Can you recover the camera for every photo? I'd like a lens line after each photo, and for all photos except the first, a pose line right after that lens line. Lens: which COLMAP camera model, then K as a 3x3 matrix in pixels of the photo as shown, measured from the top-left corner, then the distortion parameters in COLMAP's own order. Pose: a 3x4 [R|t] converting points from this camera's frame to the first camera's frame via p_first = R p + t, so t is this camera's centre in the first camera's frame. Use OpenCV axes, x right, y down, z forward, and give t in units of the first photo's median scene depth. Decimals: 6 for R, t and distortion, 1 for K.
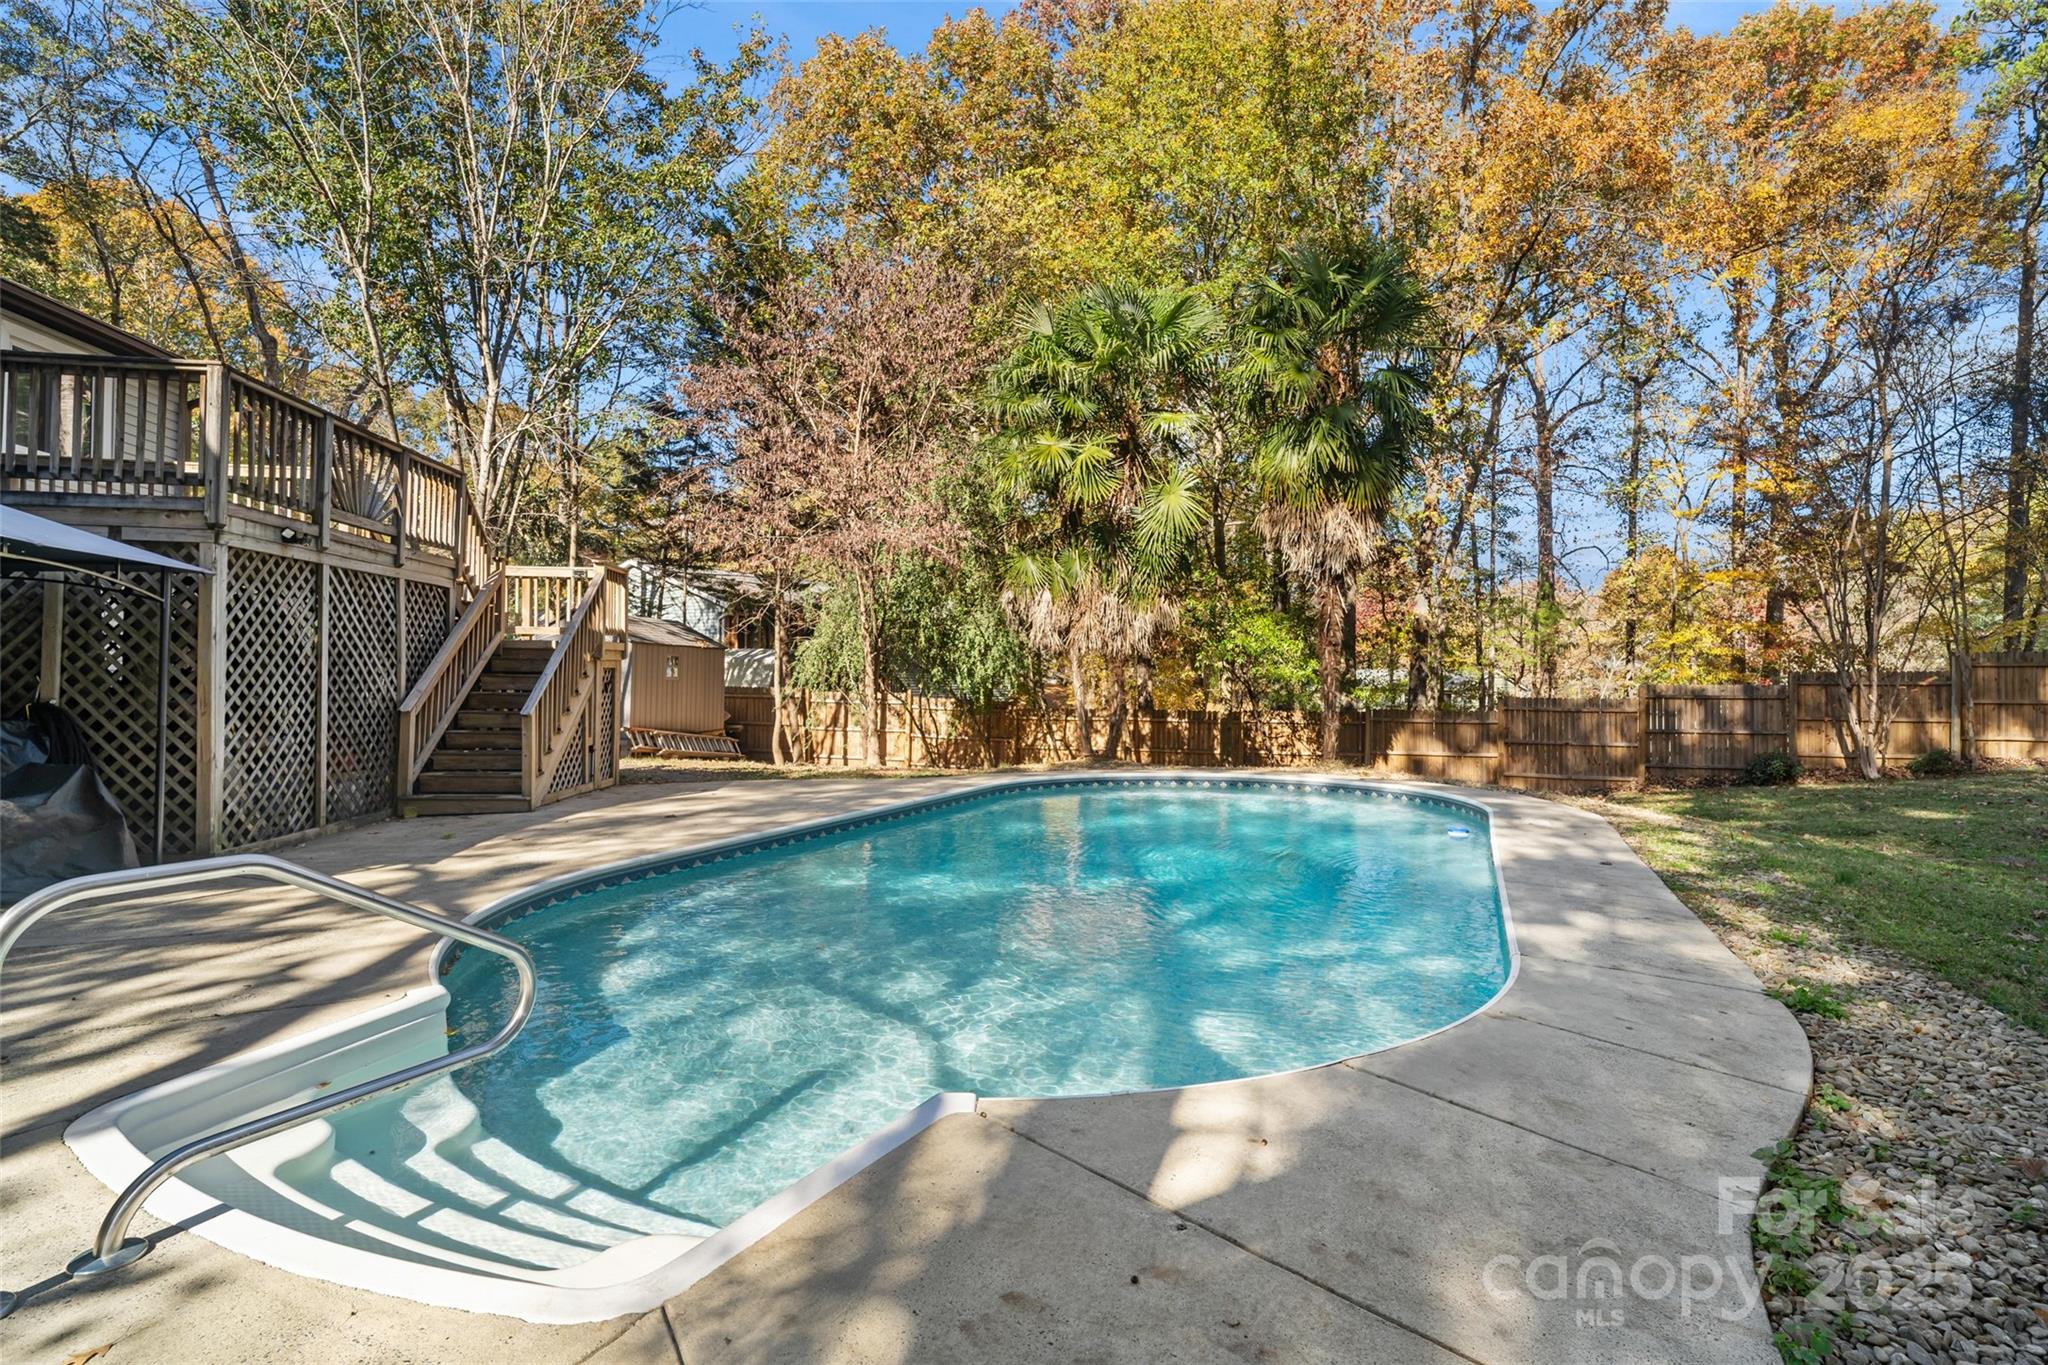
lens RADIAL K [[983.1, 0, 1035.6], [0, 983.1, 669.7], [0, 0, 1]] dist [-0.000172, 0.000720]
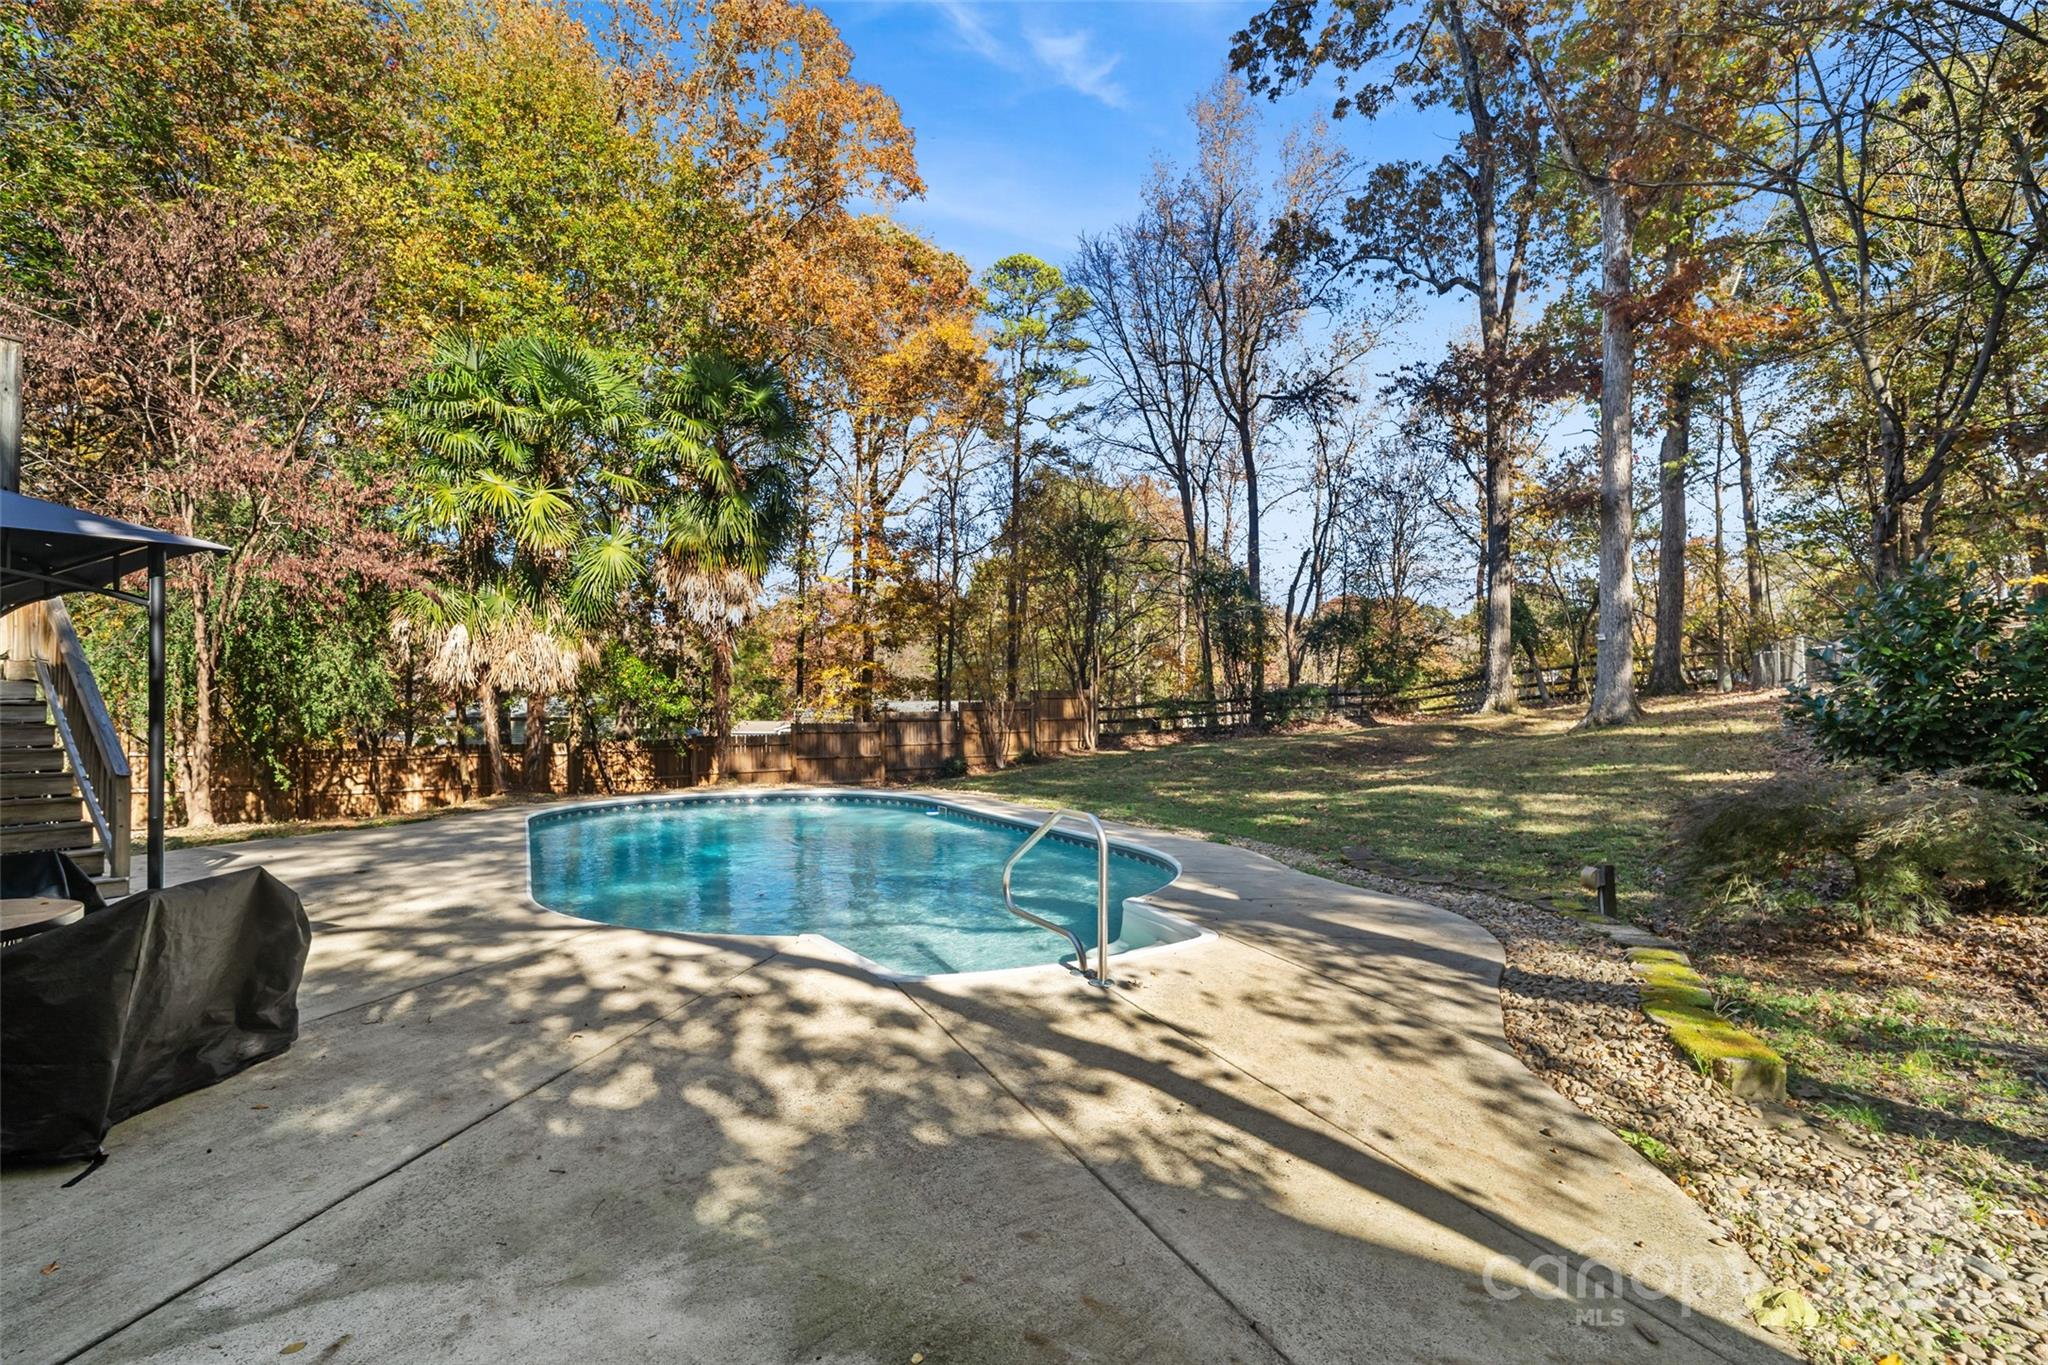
lens RADIAL K [[983.1, 0, 1035.6], [0, 983.1, 669.7], [0, 0, 1]] dist [-0.000172, 0.000720]
pose [[0.633558, 0.015731, 0.773536, -0.323953], [0.004676, 0.999697, -0.024159, -0.009137], [-0.773681, 0.018923, 0.633292, -0.053527]]
